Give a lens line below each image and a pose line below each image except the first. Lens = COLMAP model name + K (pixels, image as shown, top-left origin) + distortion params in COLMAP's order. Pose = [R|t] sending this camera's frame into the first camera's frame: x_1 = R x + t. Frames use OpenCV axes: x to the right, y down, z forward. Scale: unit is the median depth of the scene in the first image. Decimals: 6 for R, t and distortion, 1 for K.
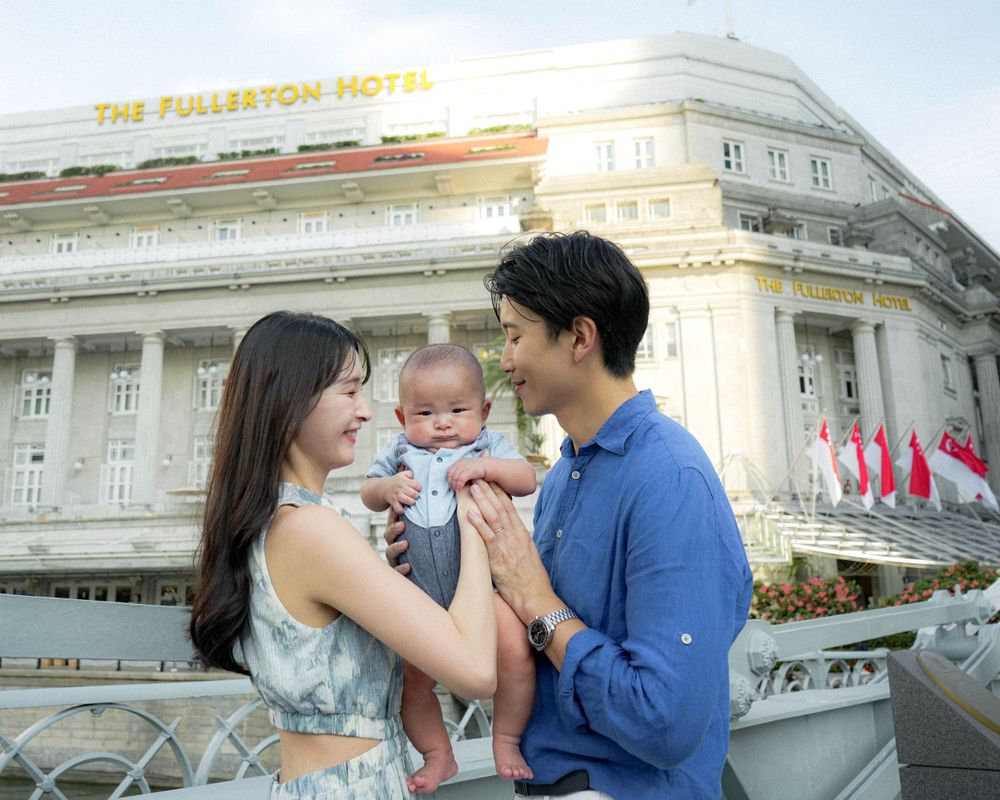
lens RADIAL K [[955.5, 0, 450.5], [0, 955.5, 399.7], [0, 0, 1]] dist [-0.003799, -0.008617]
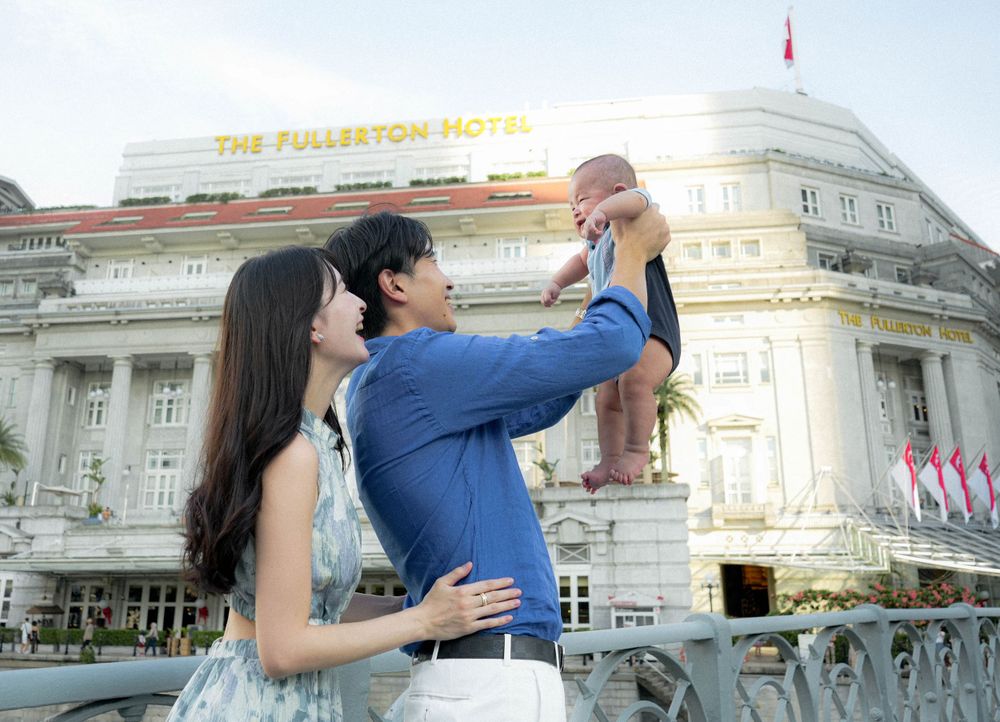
lens RADIAL K [[959.3, 0, 467.1], [0, 959.3, 335.3], [0, 0, 1]] dist [-0.012882, 0.007208]
pose [[0.999664, 0.018489, 0.018193, -0.121843], [-0.017198, 0.997488, -0.068712, -0.015048], [-0.019418, 0.068376, 0.997471, -0.097402]]
